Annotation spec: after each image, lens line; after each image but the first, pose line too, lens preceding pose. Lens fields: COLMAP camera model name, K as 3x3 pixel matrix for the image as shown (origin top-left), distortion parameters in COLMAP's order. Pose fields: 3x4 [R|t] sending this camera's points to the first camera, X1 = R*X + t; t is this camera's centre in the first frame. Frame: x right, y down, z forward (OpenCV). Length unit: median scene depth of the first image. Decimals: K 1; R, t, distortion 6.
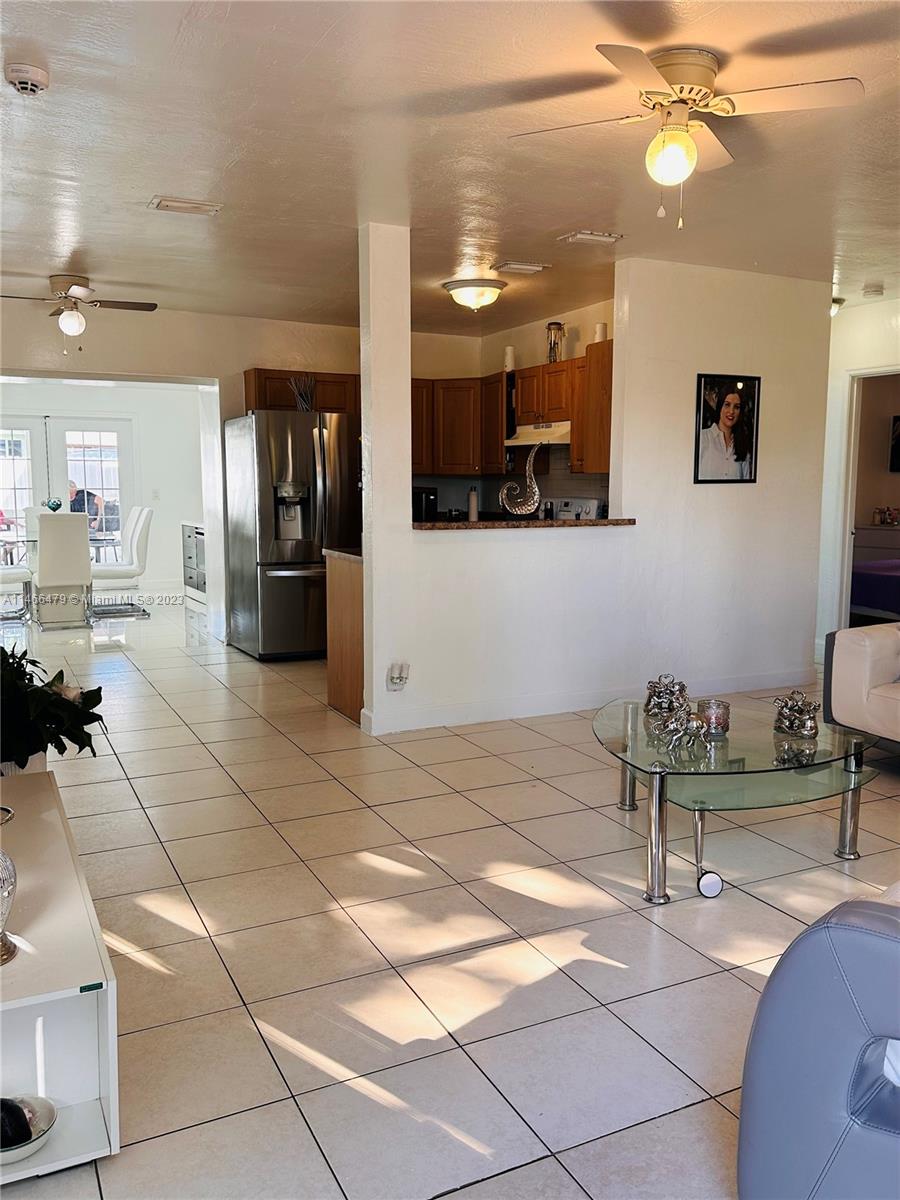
lens RADIAL K [[965.8, 0, 443.2], [0, 965.8, 593.3], [0, 0, 1]] dist [0.165818, -0.307539]
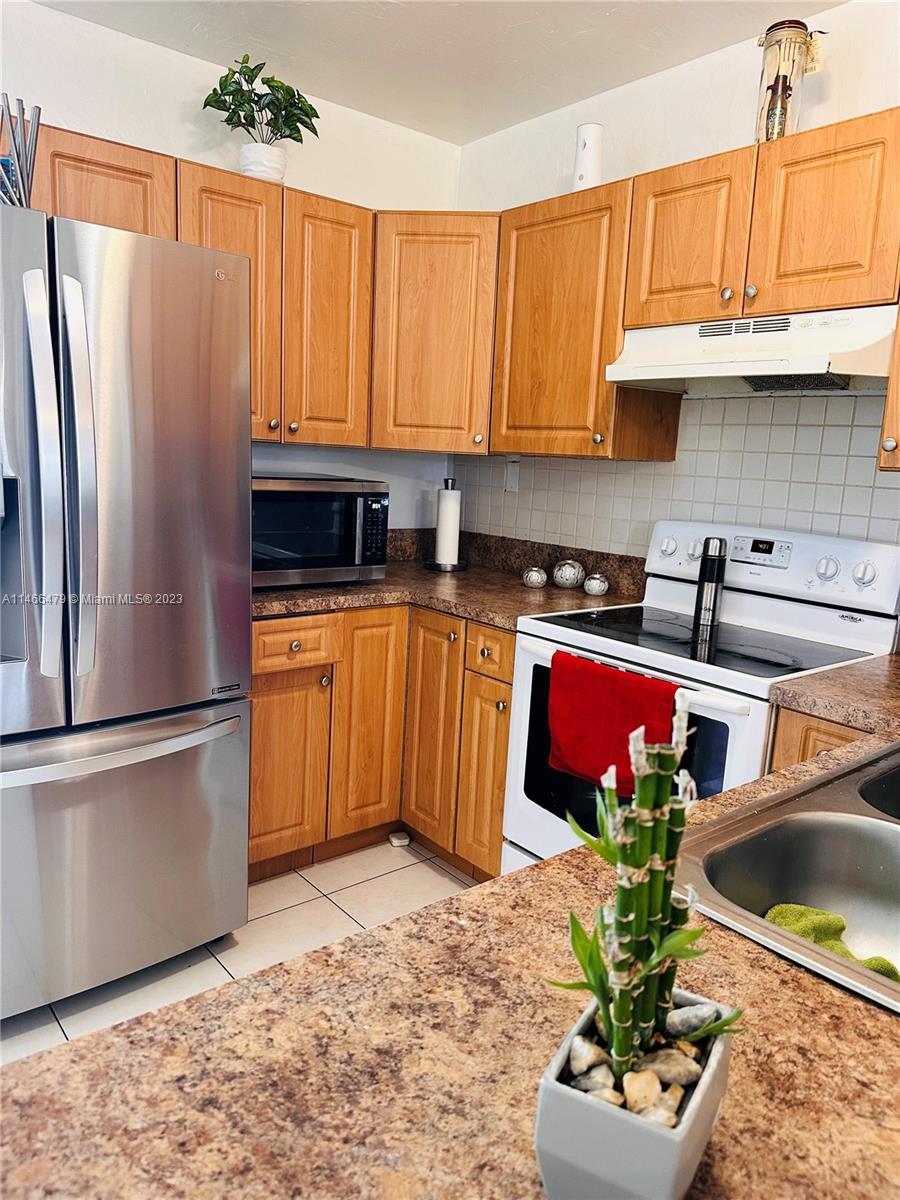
lens RADIAL K [[851.6, 0, 450.0], [0, 851.6, 600.0], [0, 0, 1]] dist [0.125756, -0.183710]
pose [[0.972906, 0.002324, 0.231189, -0.102369], [-0.016673, 0.998051, 0.060134, -0.132320], [-0.230599, -0.062359, 0.971049, 1.039244]]
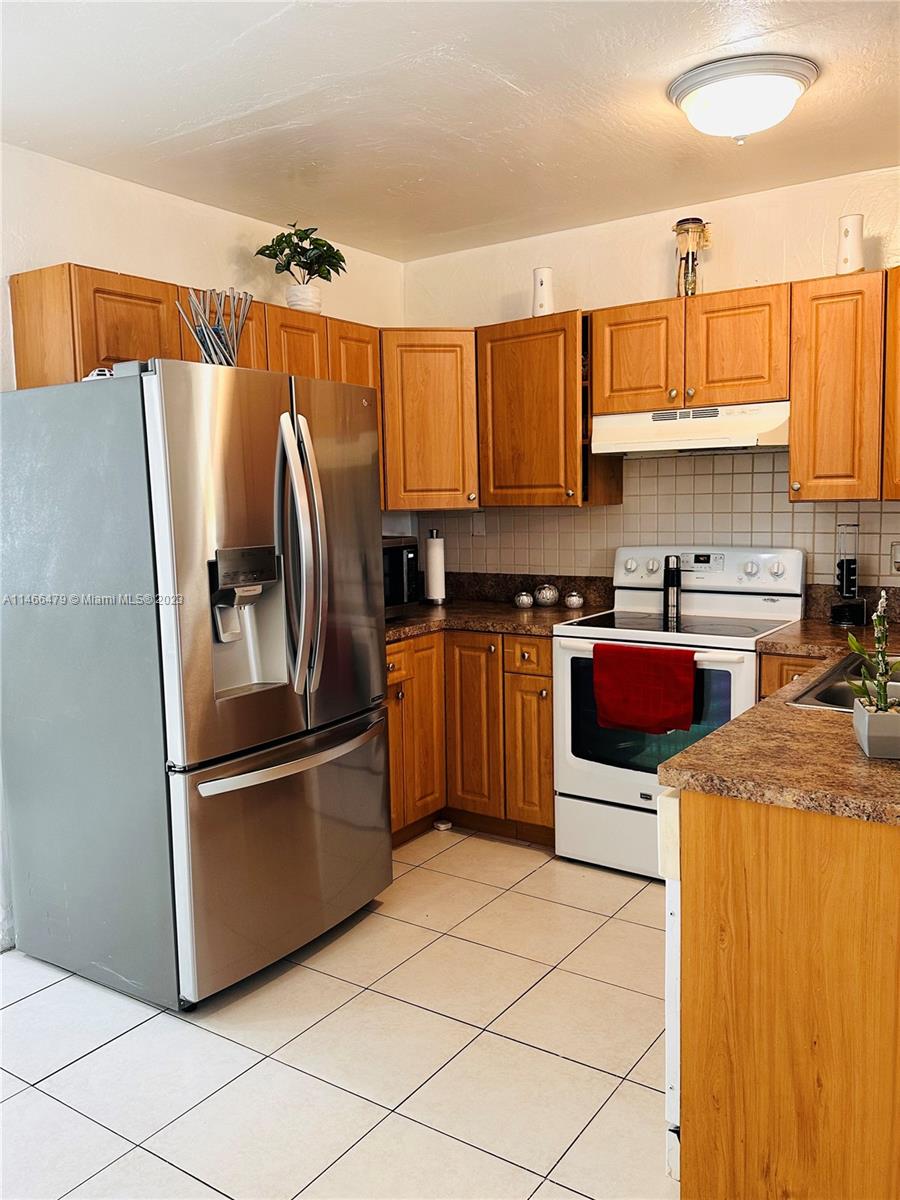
lens RADIAL K [[965.8, 0, 443.2], [0, 965.8, 593.3], [0, 0, 1]] dist [0.165818, -0.307539]
pose [[0.870152, -0.076241, 0.486850, -0.397089], [0.084812, 0.996387, 0.004450, -0.129424], [-0.485430, 0.037419, 0.873474, 0.880474]]
